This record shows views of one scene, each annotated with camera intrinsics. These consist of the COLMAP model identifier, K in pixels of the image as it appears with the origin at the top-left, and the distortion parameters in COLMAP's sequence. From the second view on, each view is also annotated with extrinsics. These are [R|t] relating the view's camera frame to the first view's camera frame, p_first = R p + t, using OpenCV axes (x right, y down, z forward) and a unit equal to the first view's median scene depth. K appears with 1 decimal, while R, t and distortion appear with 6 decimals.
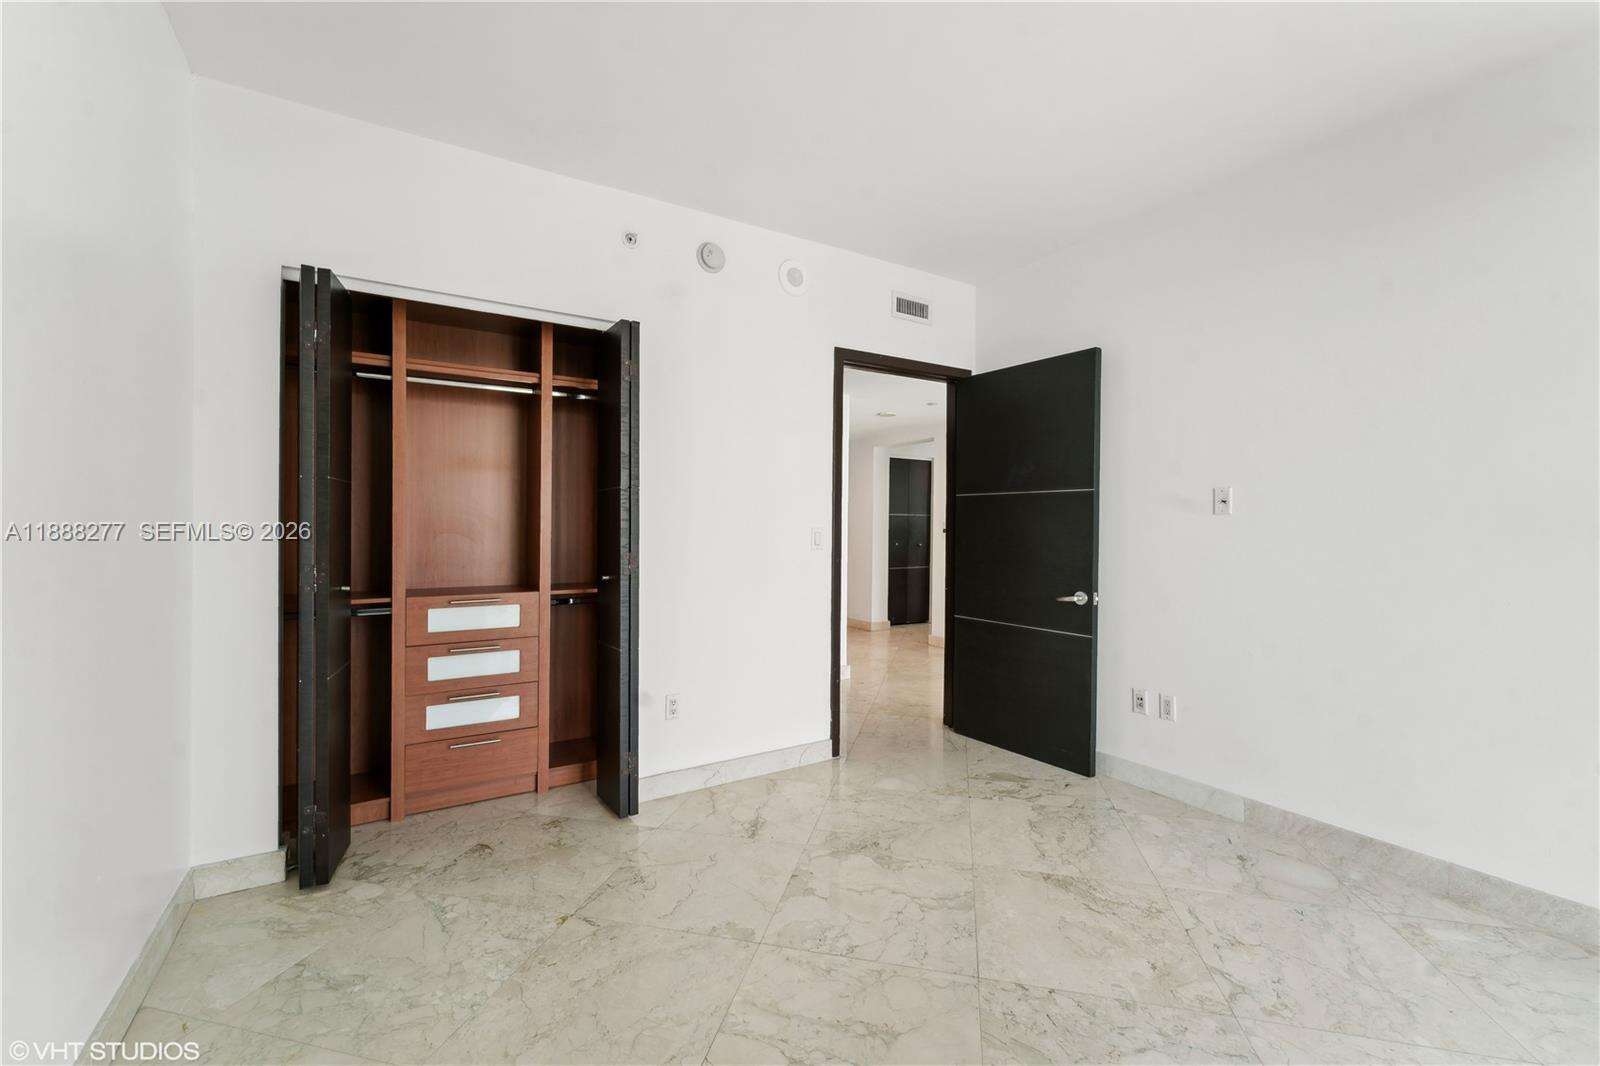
lens RADIAL K [[654.6, 0, 800.3], [0, 654.6, 531.6], [0, 0, 1]] dist [-0.003960, 0.001664]
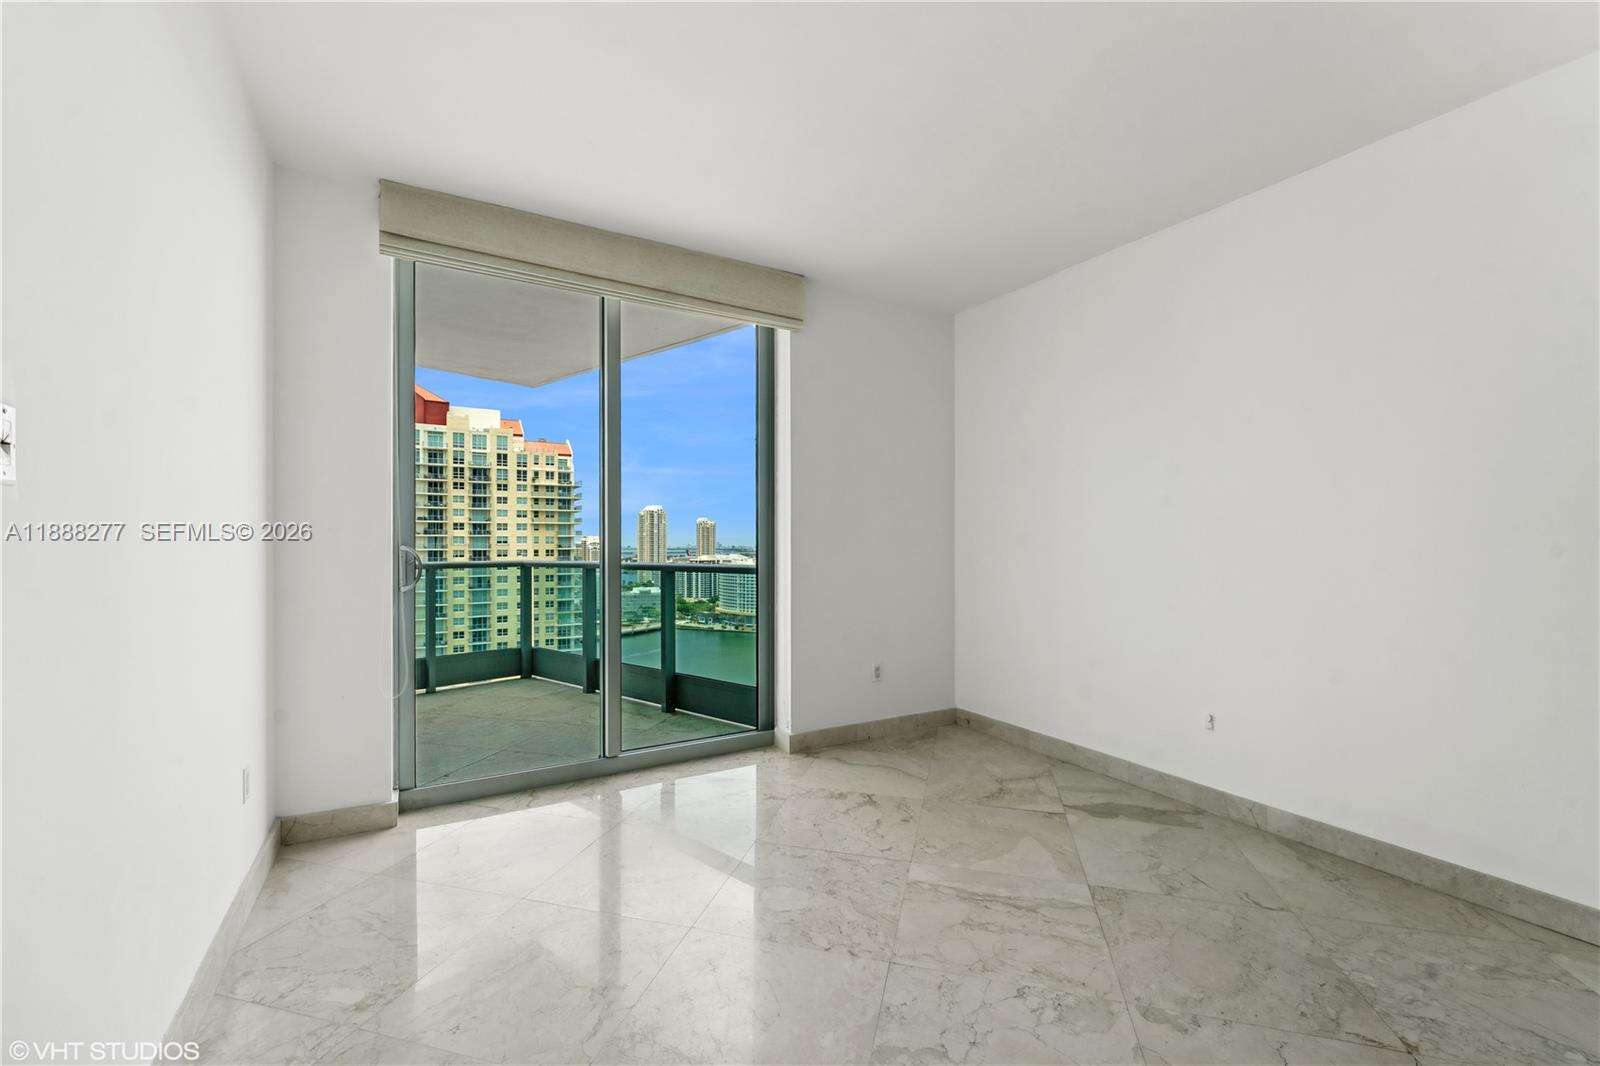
lens RADIAL K [[654.6, 0, 796.2], [0, 654.6, 541.5], [0, 0, 1]] dist [-0.003960, 0.001664]
pose [[-0.999120, -0.006977, 0.041359, 0.397728], [-0.006972, 0.999976, 0.000263, 0.001314], [-0.041360, -0.000026, -0.999144, 2.132970]]
